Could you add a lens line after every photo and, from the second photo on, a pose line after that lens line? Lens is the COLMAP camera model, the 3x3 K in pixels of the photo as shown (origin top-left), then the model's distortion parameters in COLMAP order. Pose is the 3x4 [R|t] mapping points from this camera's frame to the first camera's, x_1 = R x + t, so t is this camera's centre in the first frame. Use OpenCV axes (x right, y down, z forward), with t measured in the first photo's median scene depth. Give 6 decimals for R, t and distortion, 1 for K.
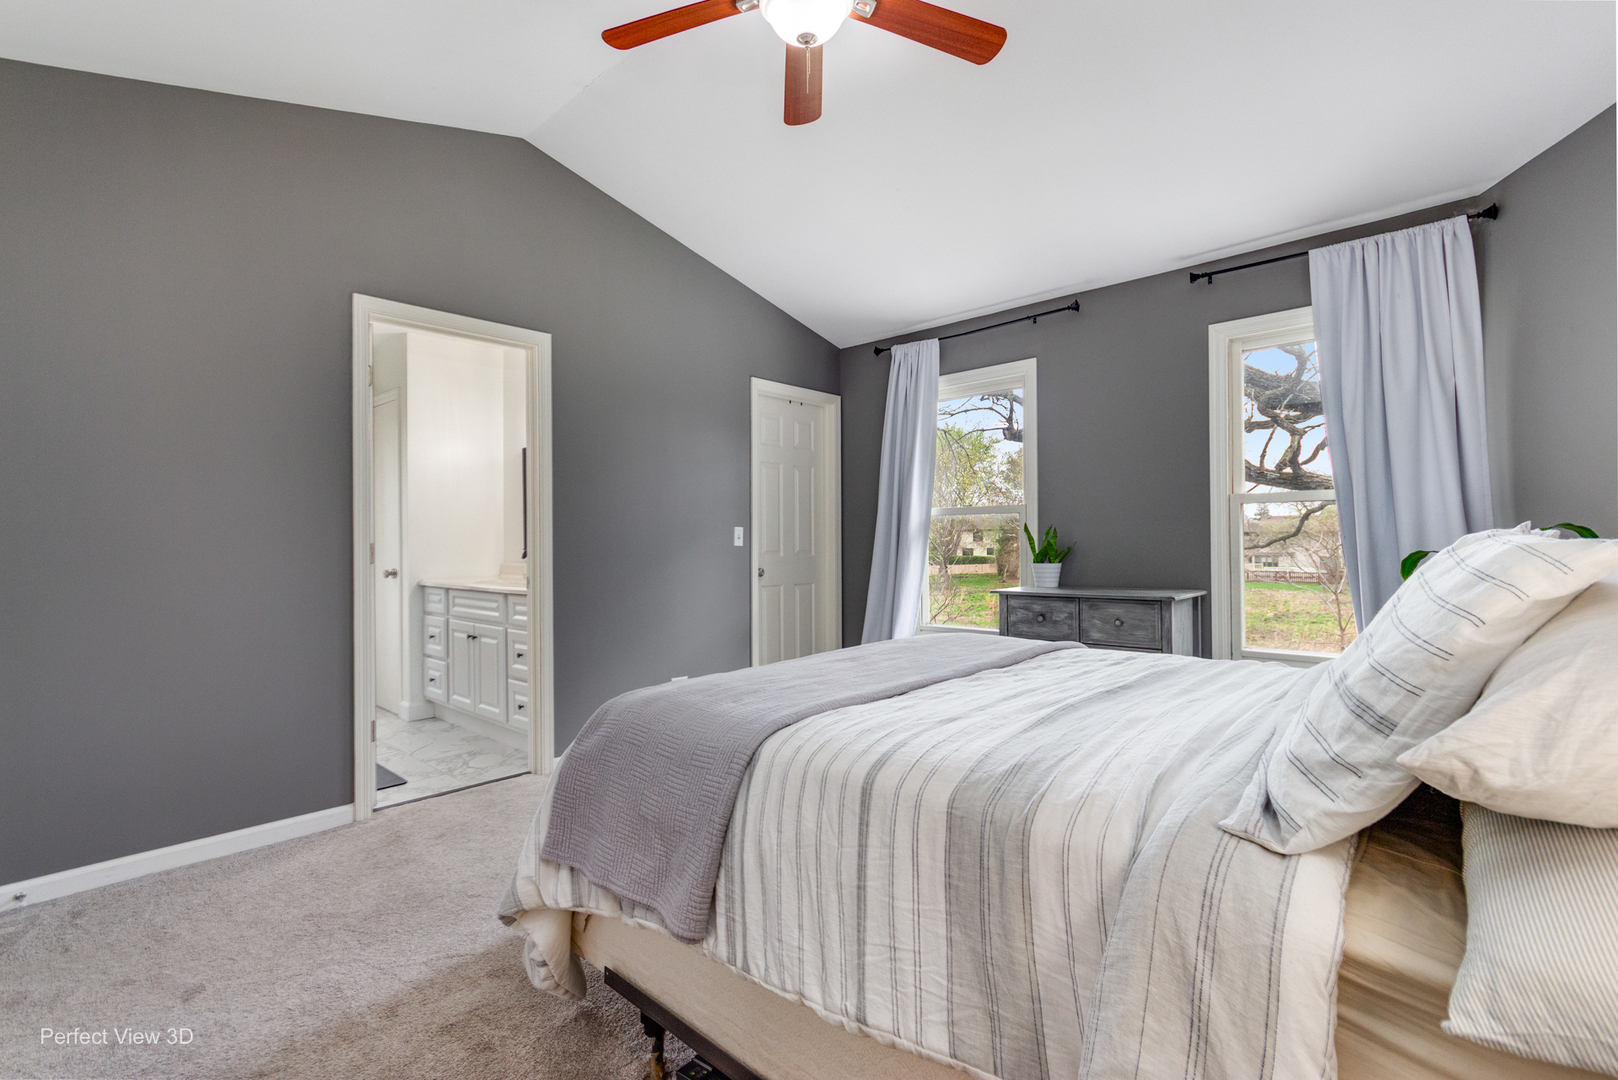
lens RADIAL K [[754.0, 0, 801.0], [0, 754.0, 550.0], [0, 0, 1]] dist [0.002100, 0.000151]
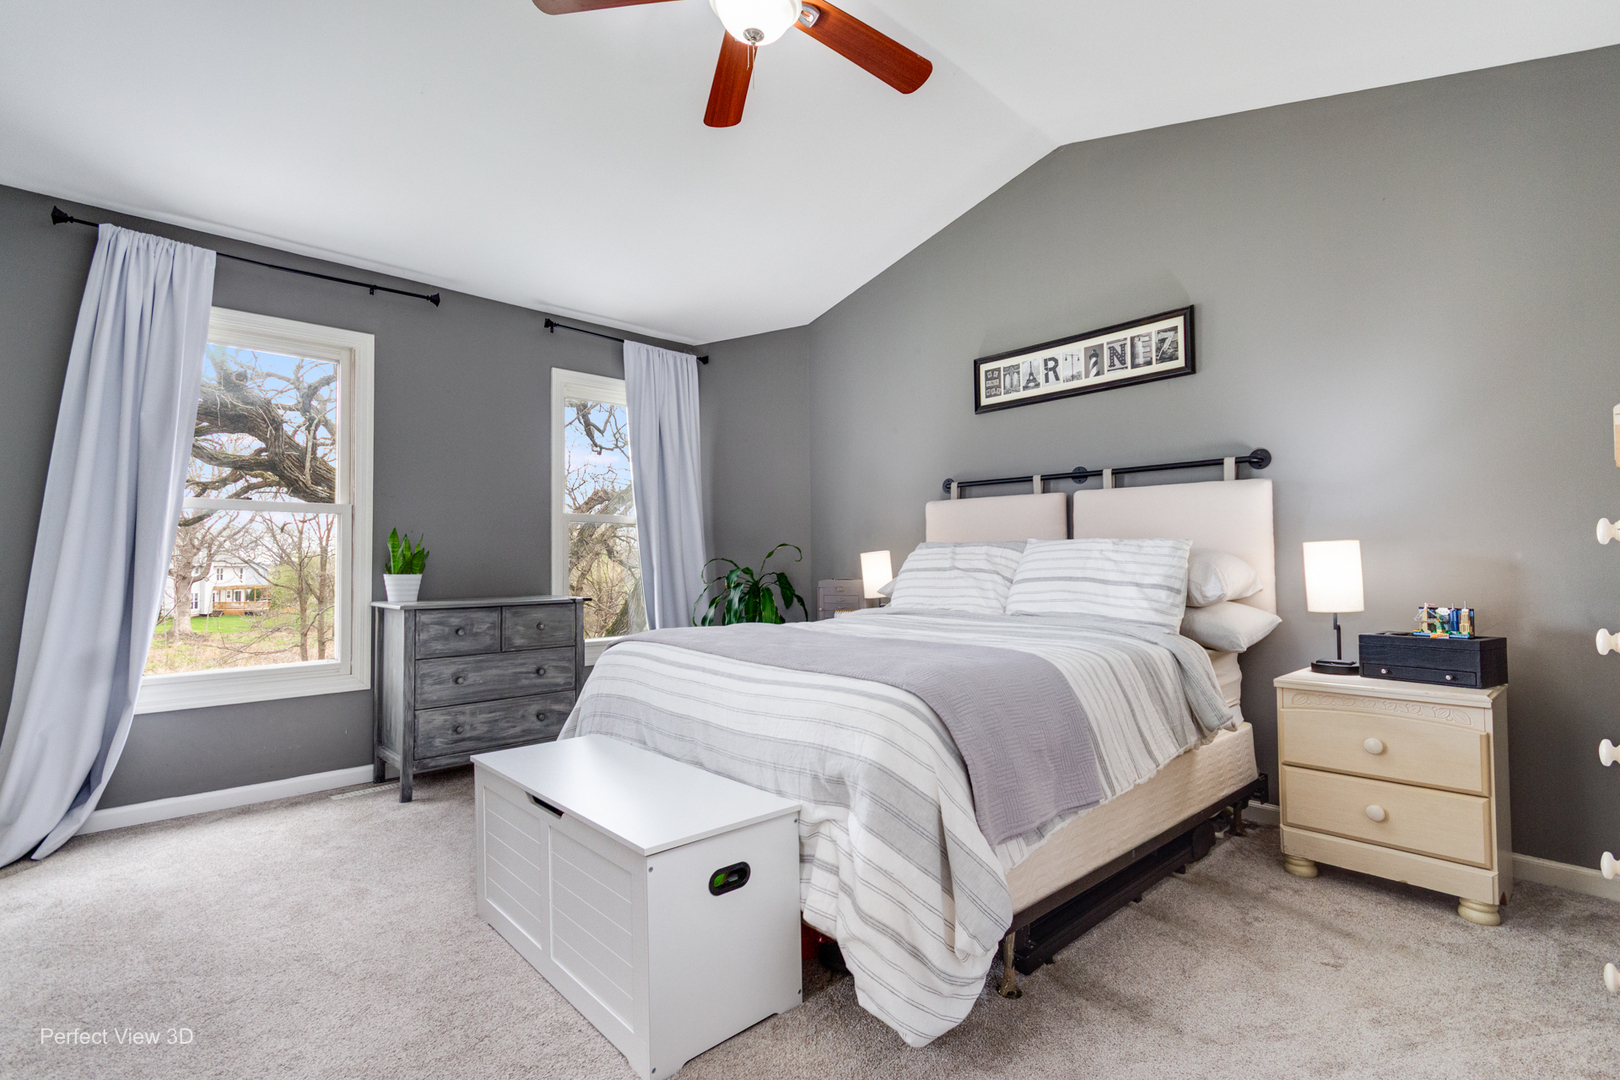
lens RADIAL K [[754.9, 0, 802.0], [0, 754.9, 550.0], [0, 0, 1]] dist [0.002100, 0.000151]
pose [[0.071176, 0.016001, 0.997335, -0.596819], [0.001221, 0.999869, -0.016129, 0.005332], [-0.997463, 0.002366, 0.071147, 0.529726]]
